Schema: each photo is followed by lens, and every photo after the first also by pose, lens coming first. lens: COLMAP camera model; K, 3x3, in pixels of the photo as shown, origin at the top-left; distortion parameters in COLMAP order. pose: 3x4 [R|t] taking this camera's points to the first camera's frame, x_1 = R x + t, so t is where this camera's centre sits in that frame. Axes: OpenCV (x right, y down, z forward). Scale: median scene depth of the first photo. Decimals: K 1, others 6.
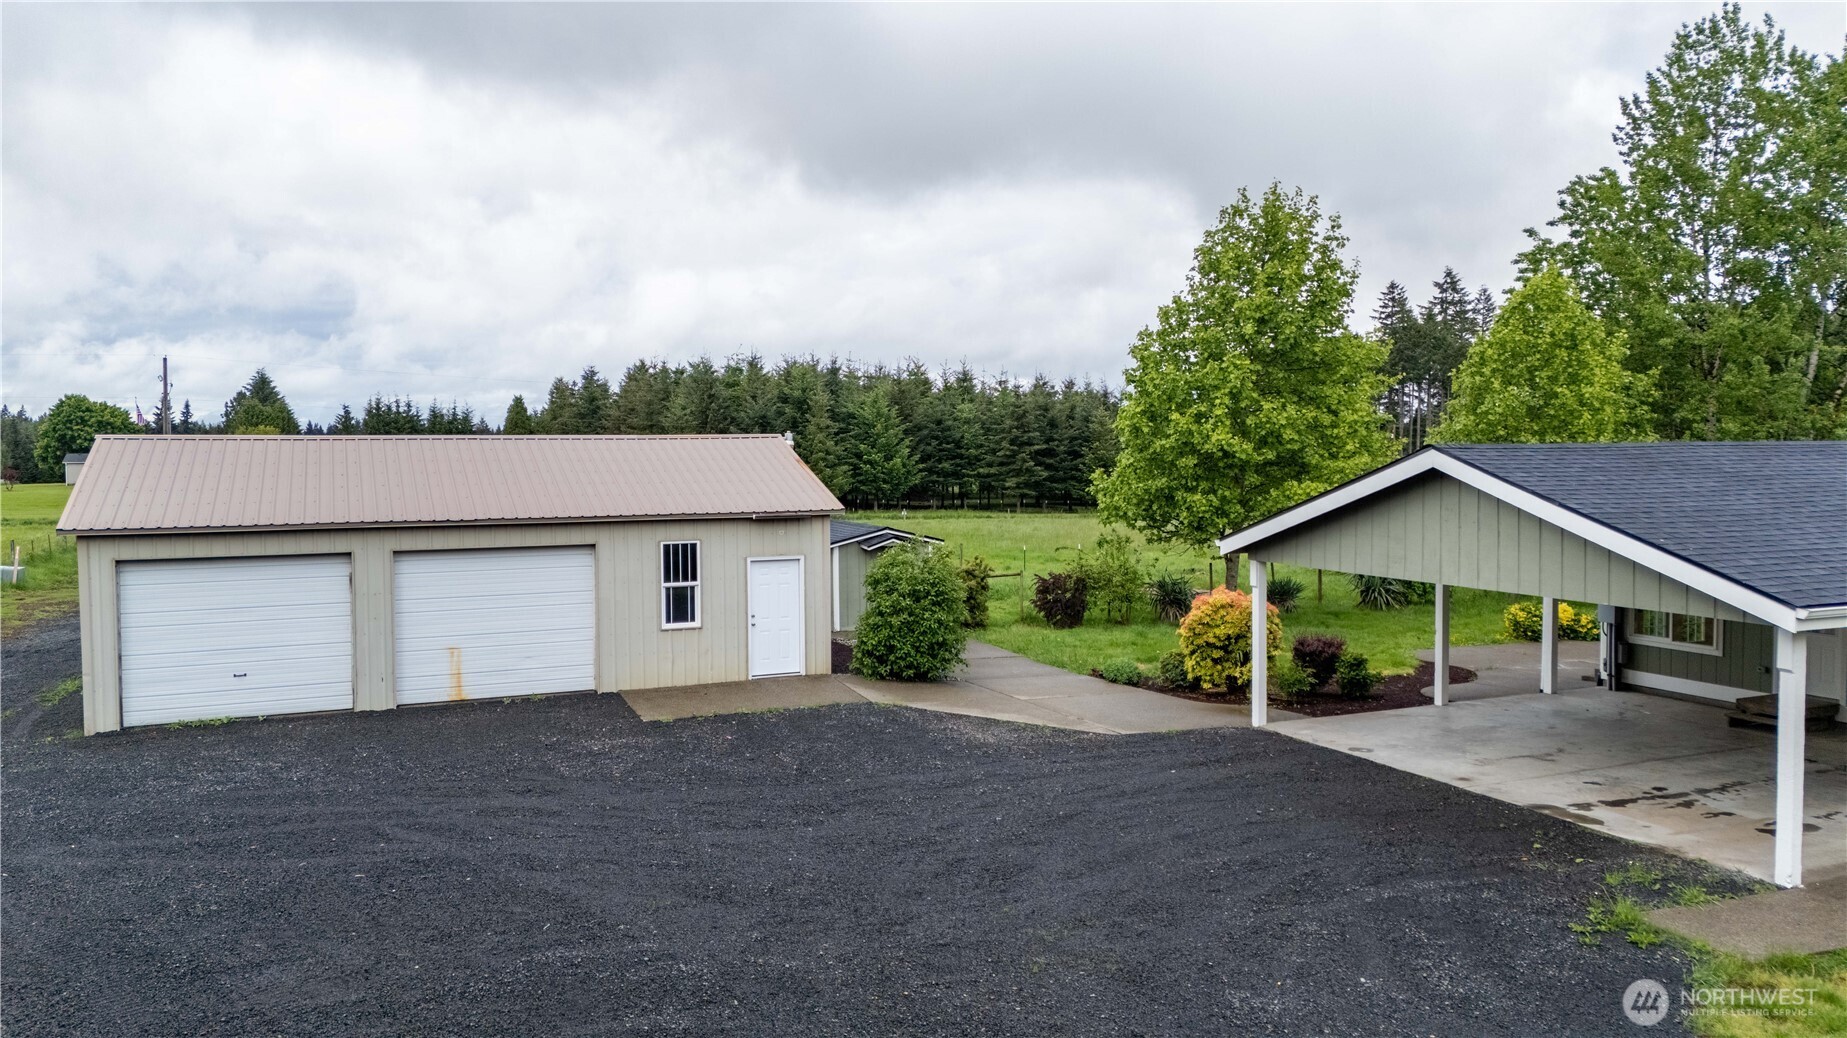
lens RADIAL K [[1374.6, 0, 957.1], [0, 1374.6, 514.6], [0, 0, 1]] dist [0.082357, -0.074199]
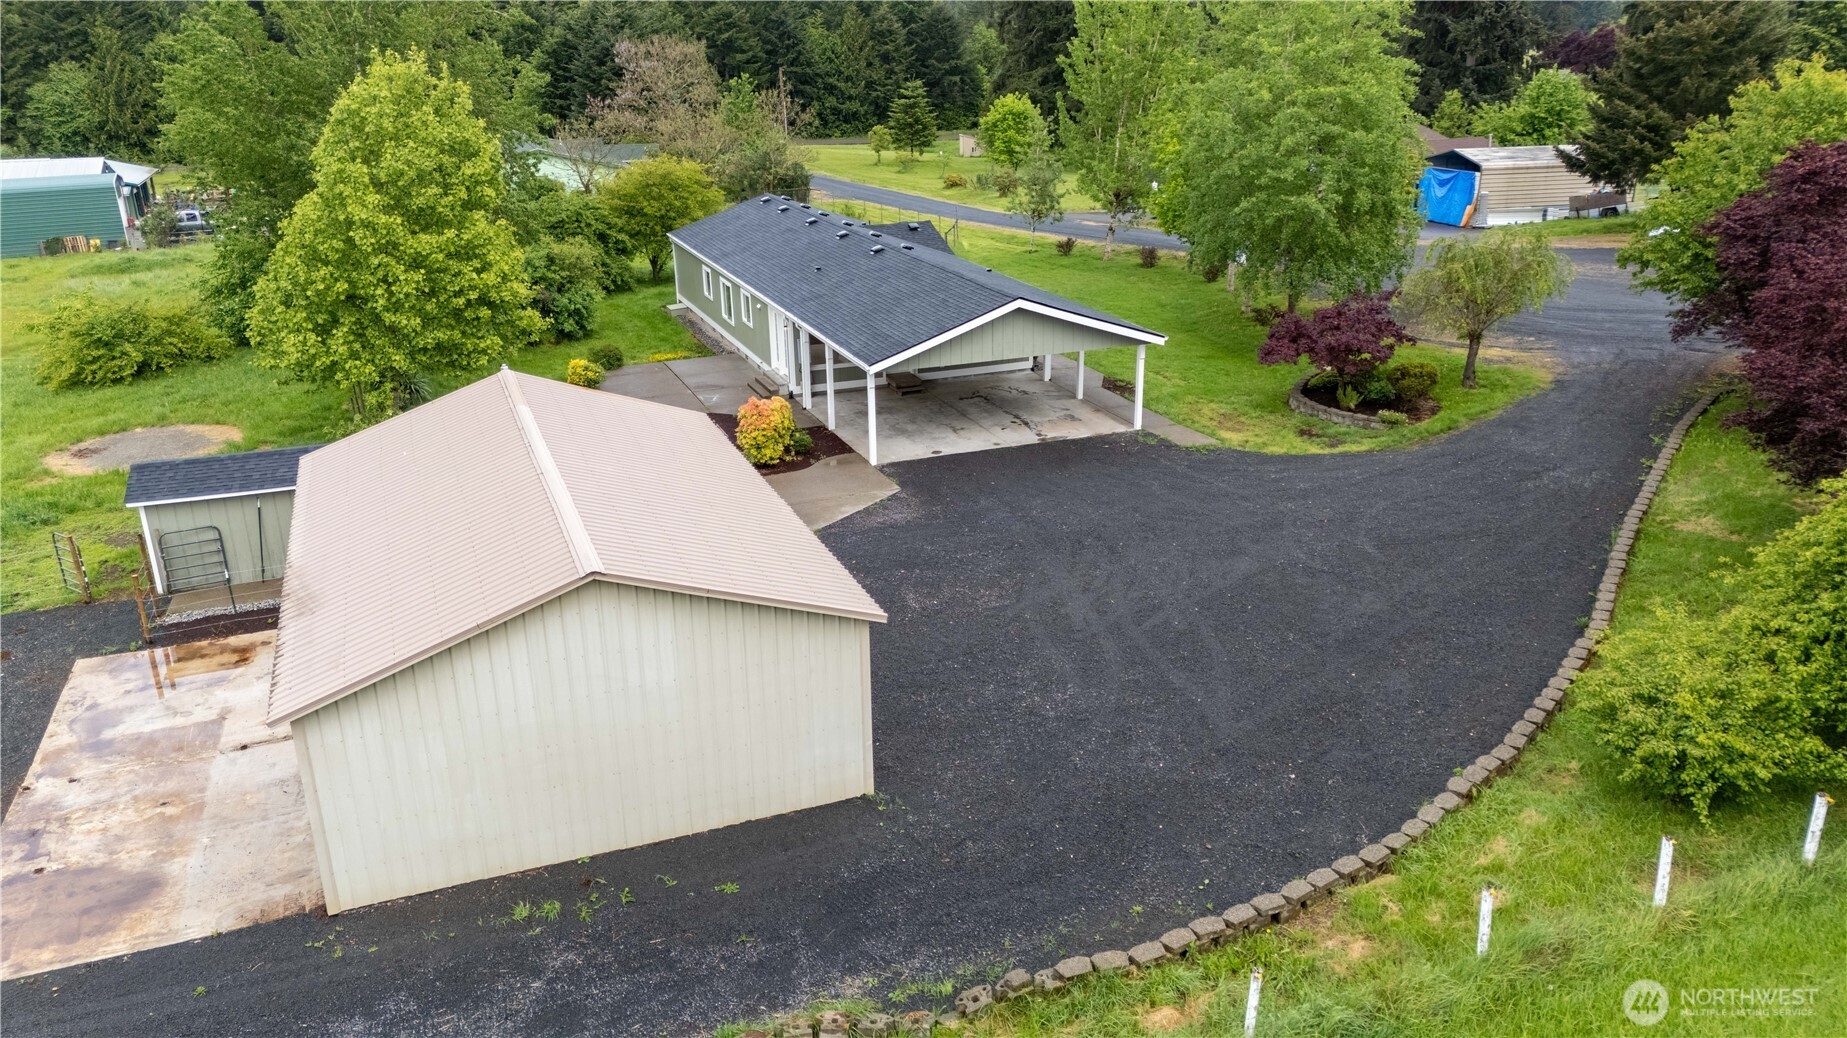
lens RADIAL K [[1374.6, 0, 957.1], [0, 1374.6, 514.6], [0, 0, 1]] dist [0.082357, -0.074199]
pose [[0.011686, -0.334830, 0.942206, -2.276856], [0.054407, 0.941087, 0.333758, -0.573892], [-0.998450, 0.047363, 0.029214, 1.333638]]
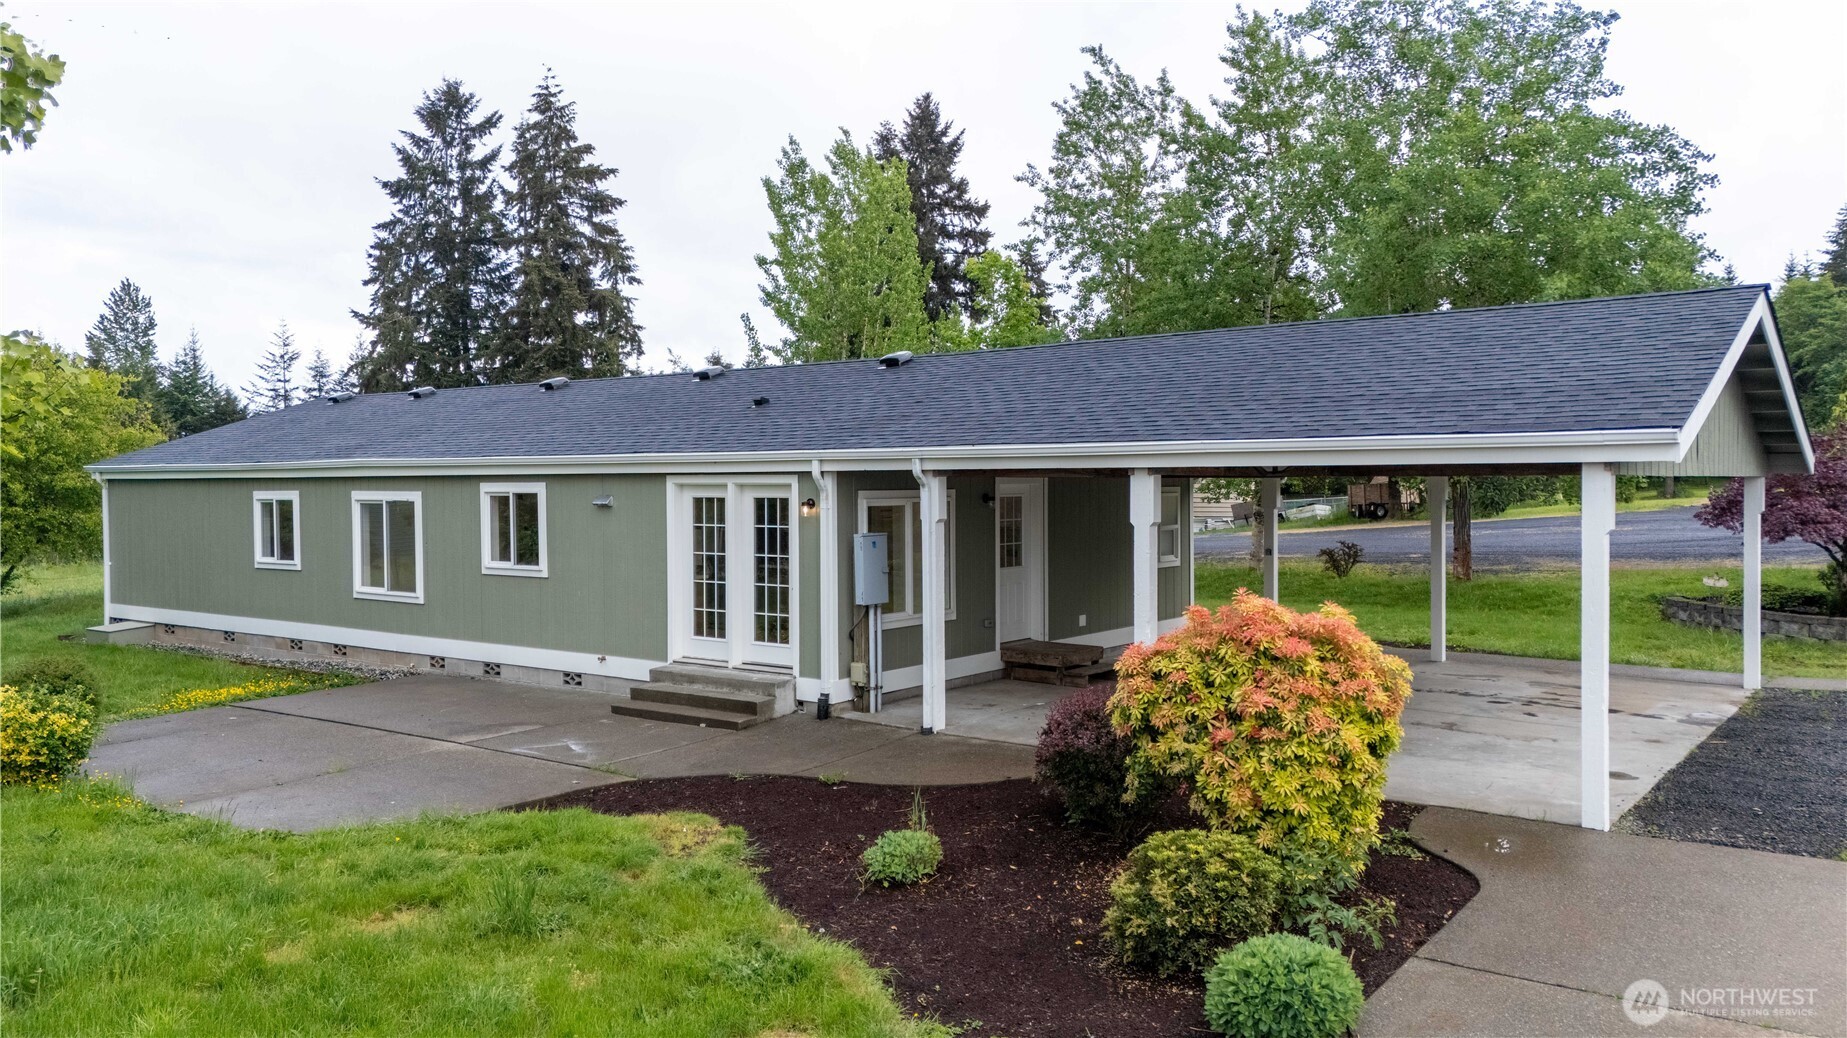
lens RADIAL K [[1374.6, 0, 957.1], [0, 1374.6, 514.6], [0, 0, 1]] dist [0.082357, -0.074199]
pose [[-0.491316, -0.017401, 0.870807, -0.122842], [0.051970, 0.997433, 0.049253, 0.025603], [-0.869429, 0.069455, -0.489151, 2.227890]]
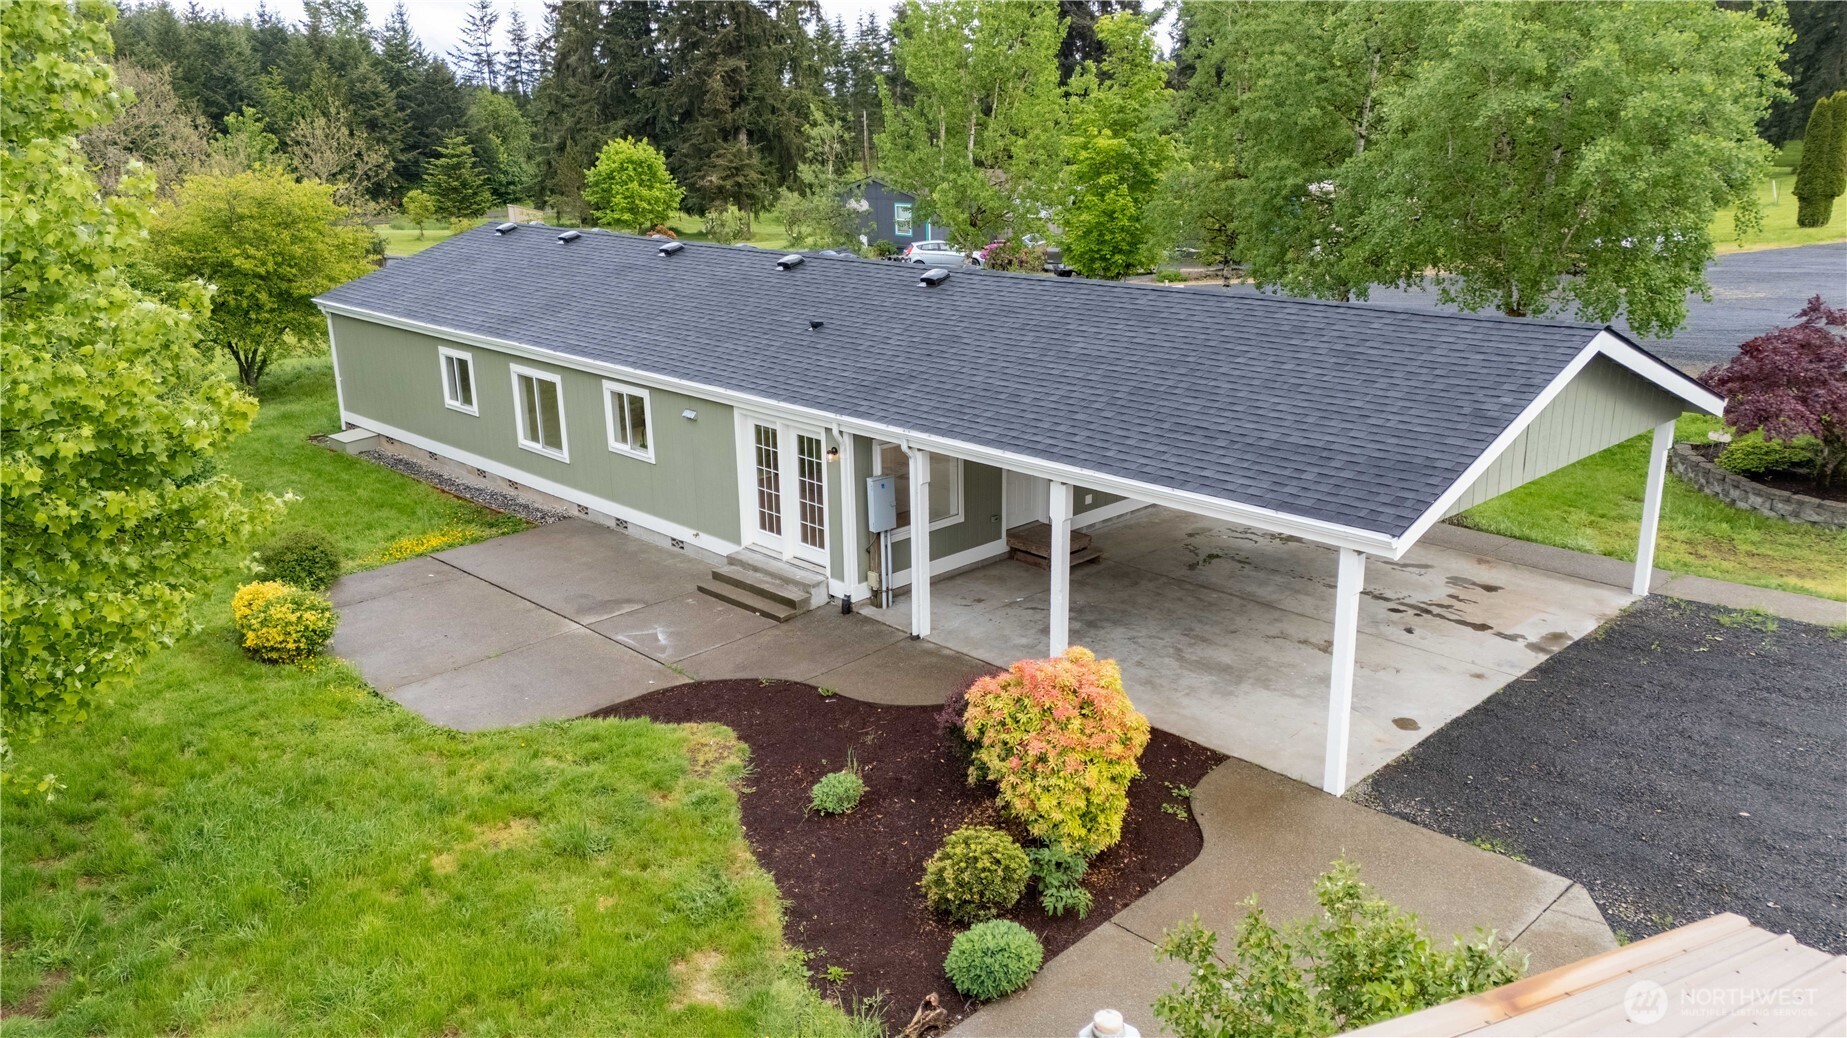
lens RADIAL K [[1374.6, 0, 957.1], [0, 1374.6, 514.6], [0, 0, 1]] dist [0.082357, -0.074199]
pose [[-0.361691, -0.252830, 0.897361, -0.426145], [0.057073, 0.954716, 0.291994, -0.275069], [-0.930550, 0.156826, -0.330882, 2.148689]]
